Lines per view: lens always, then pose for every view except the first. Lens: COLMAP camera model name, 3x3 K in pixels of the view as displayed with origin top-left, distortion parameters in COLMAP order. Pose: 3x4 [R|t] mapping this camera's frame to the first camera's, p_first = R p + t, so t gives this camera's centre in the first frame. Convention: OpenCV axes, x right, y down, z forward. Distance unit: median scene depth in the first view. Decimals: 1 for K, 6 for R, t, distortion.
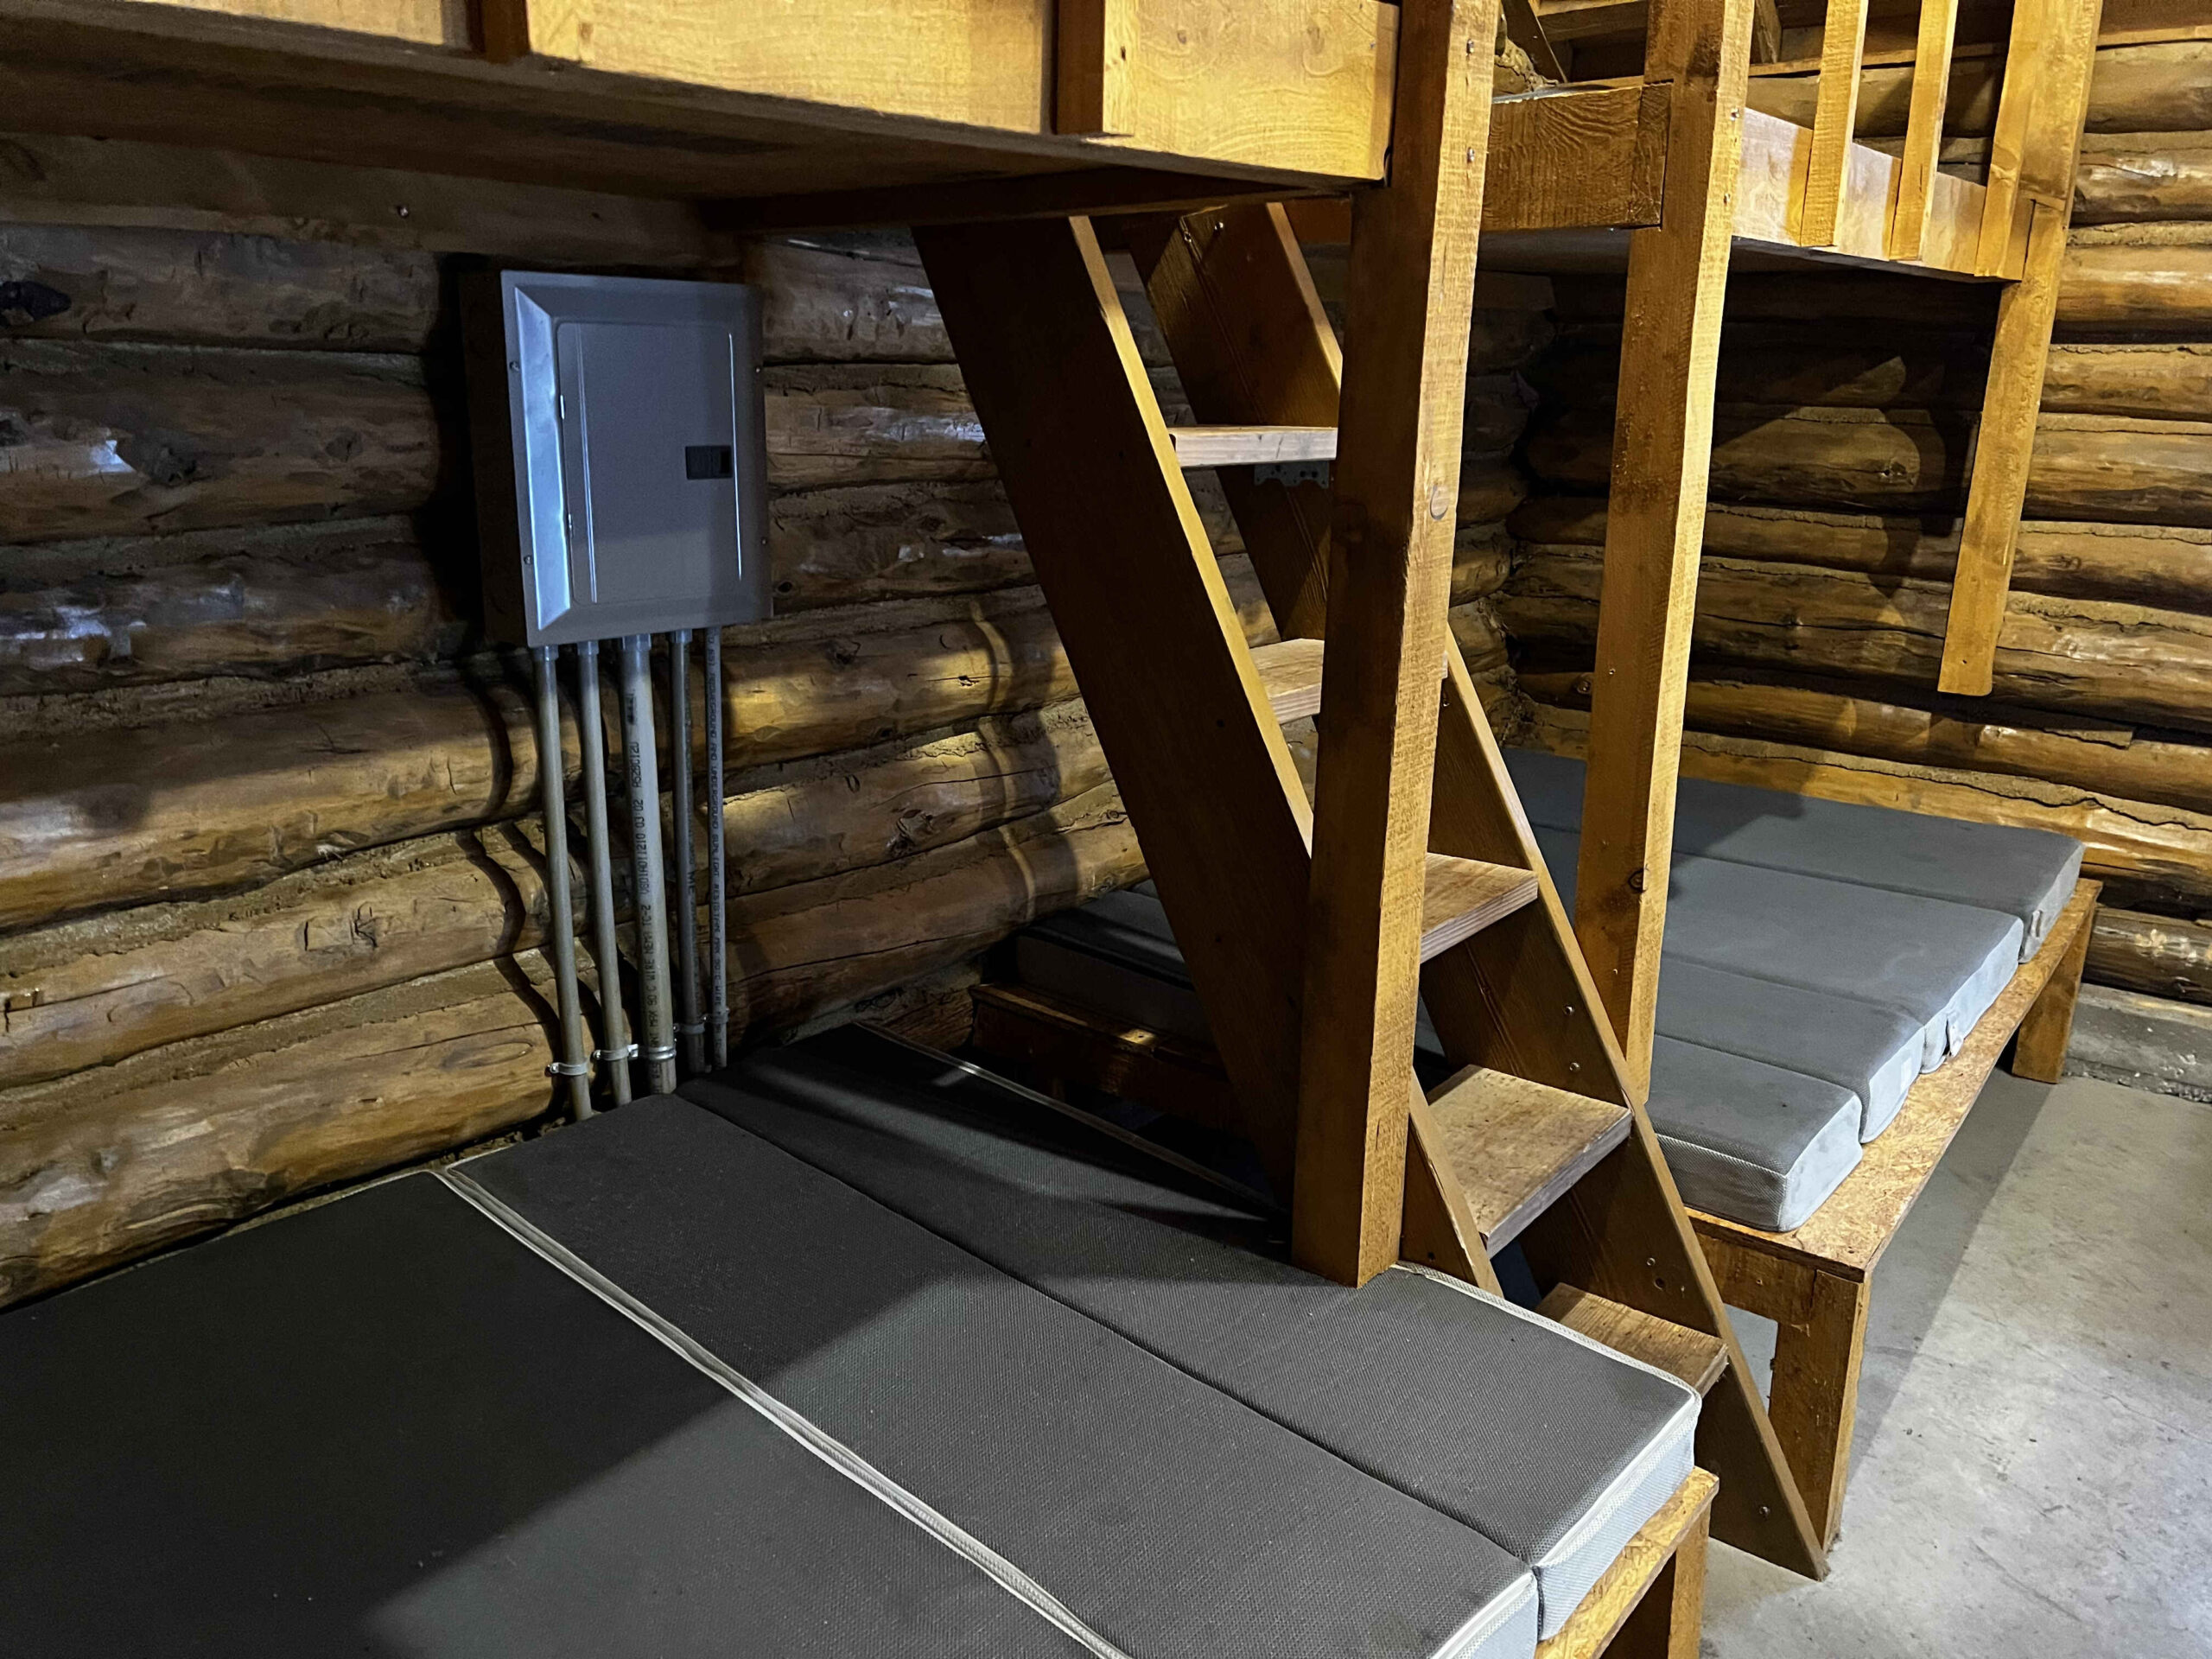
lens RADIAL K [[1636.9, 0, 1098.3], [0, 1636.9, 827.0], [0, 0, 1]] dist [0.080277, -0.087306]
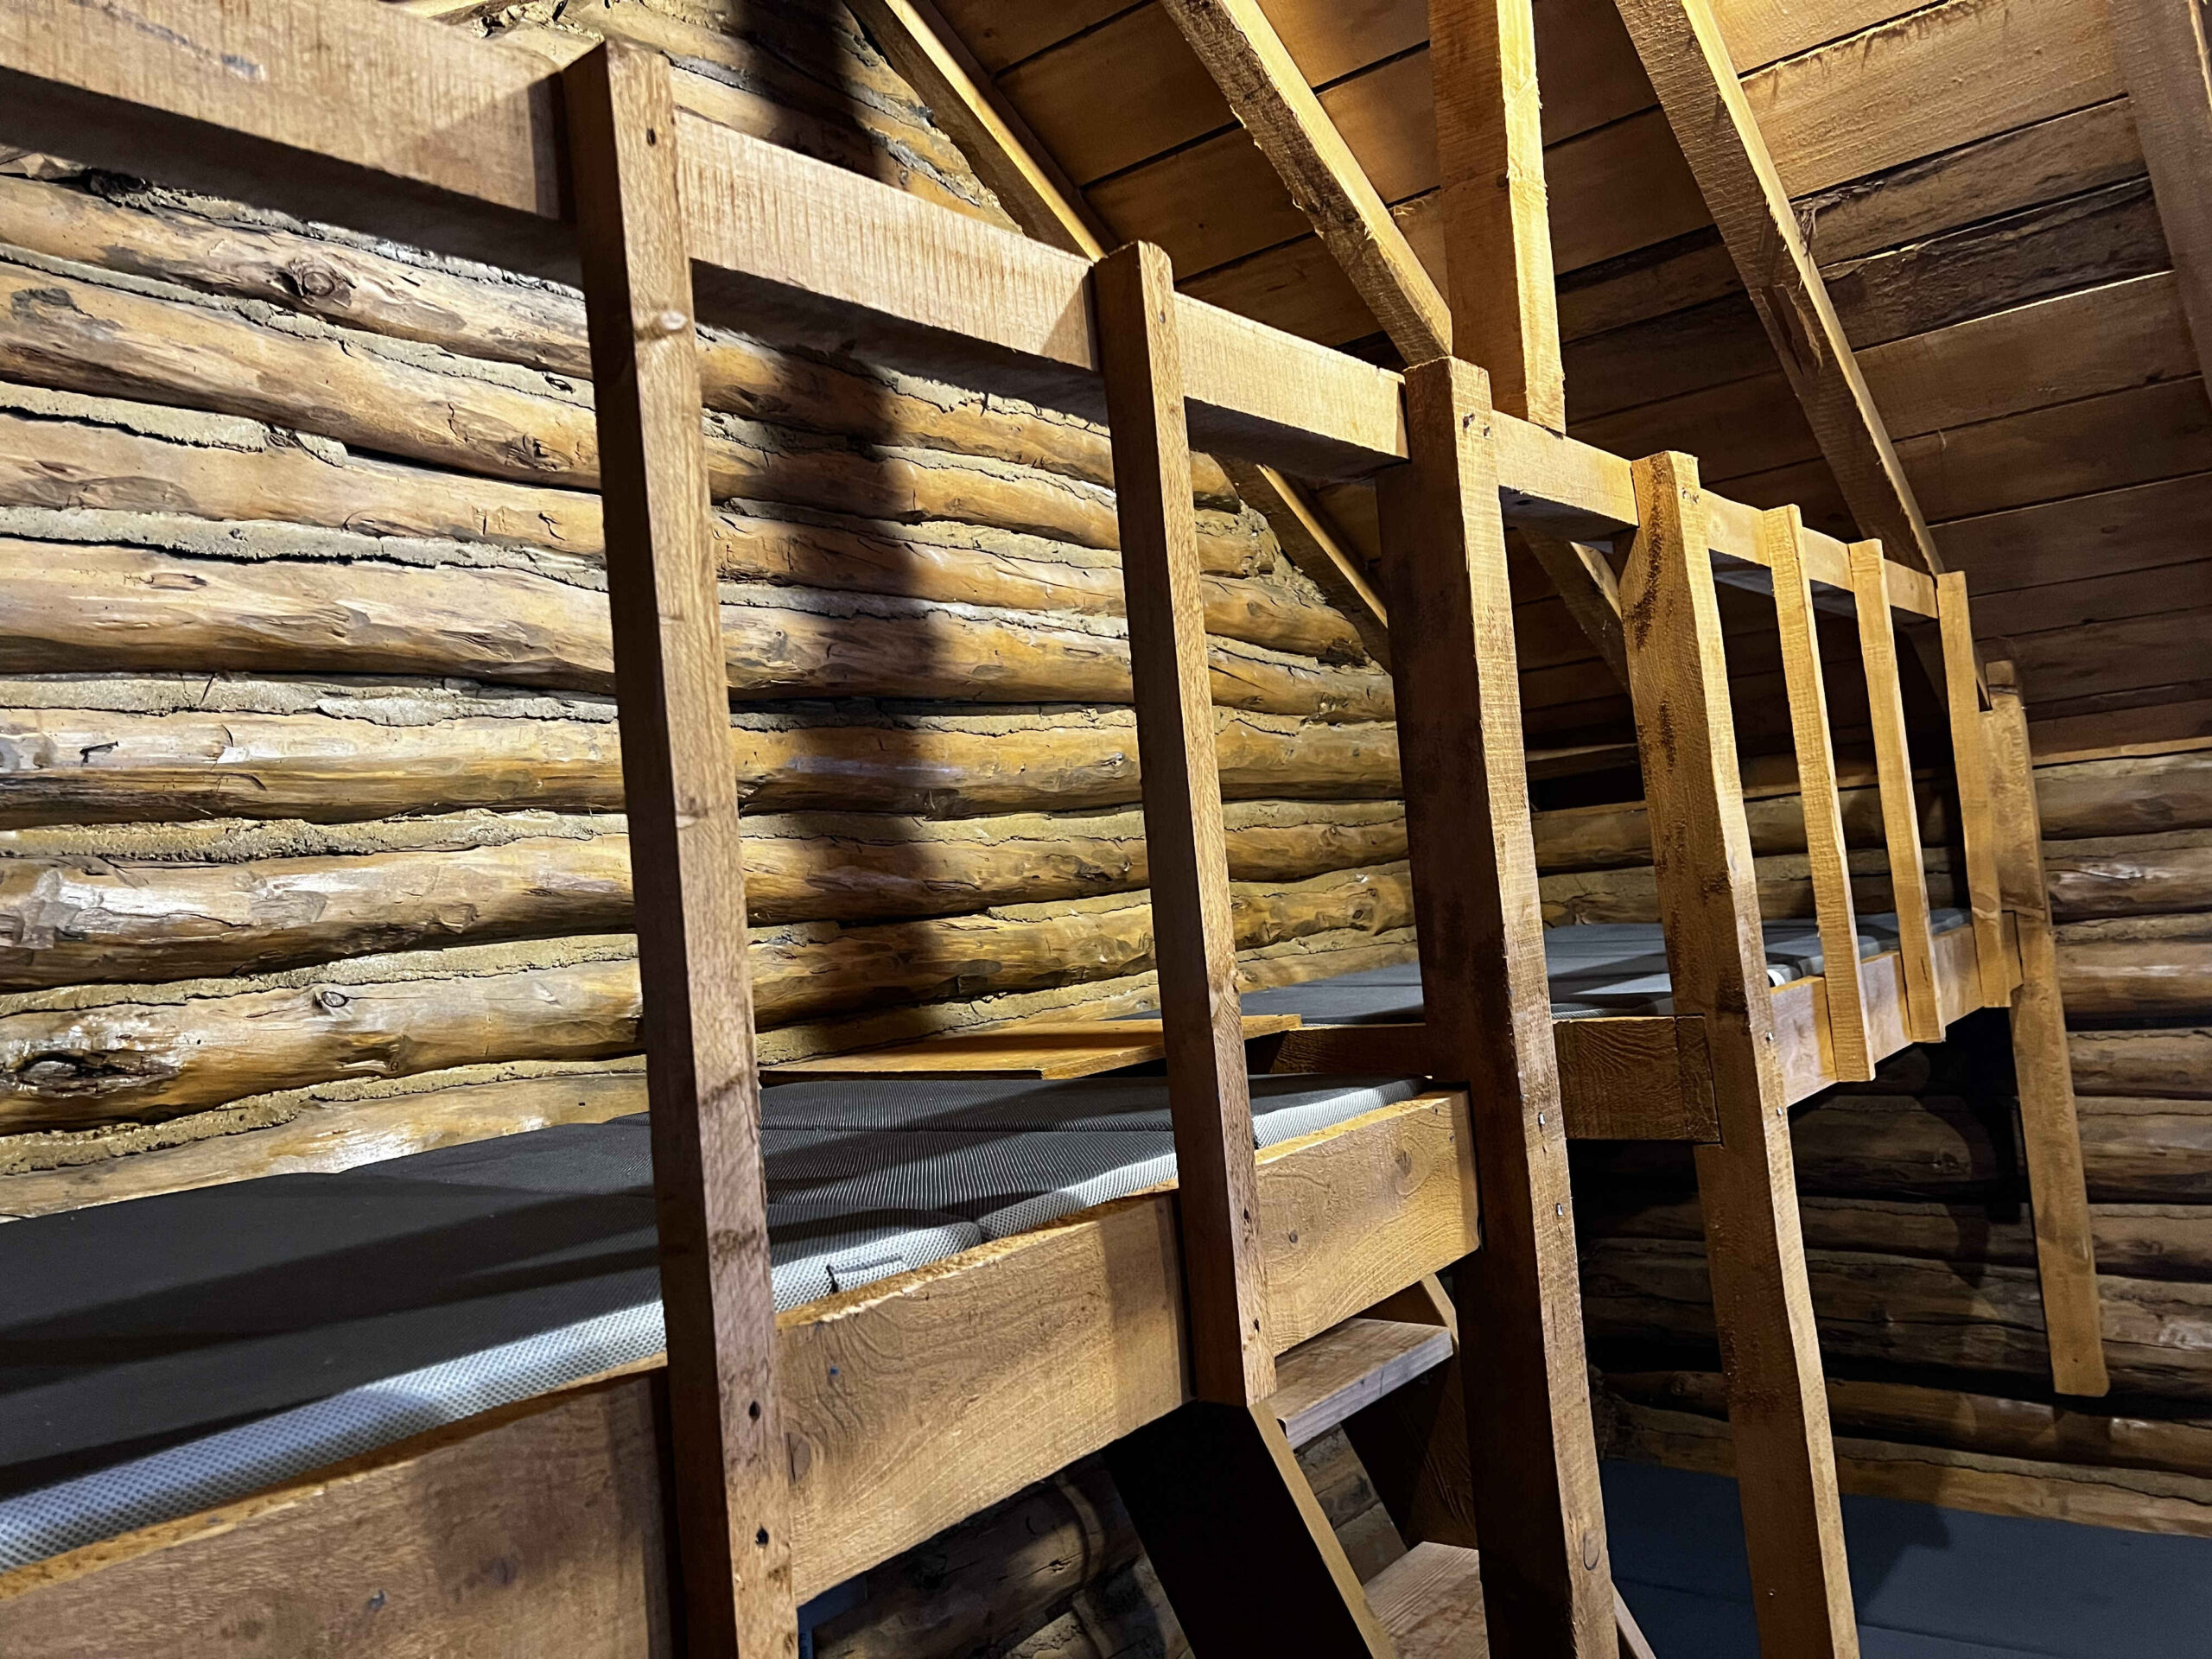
lens RADIAL K [[1636.9, 0, 1098.3], [0, 1636.9, 827.0], [0, 0, 1]] dist [0.080277, -0.087306]
pose [[0.994308, -0.105625, 0.013941, -0.021799], [0.104535, 0.941927, -0.319132, -0.149628], [0.020577, 0.318773, 0.947608, -0.023409]]
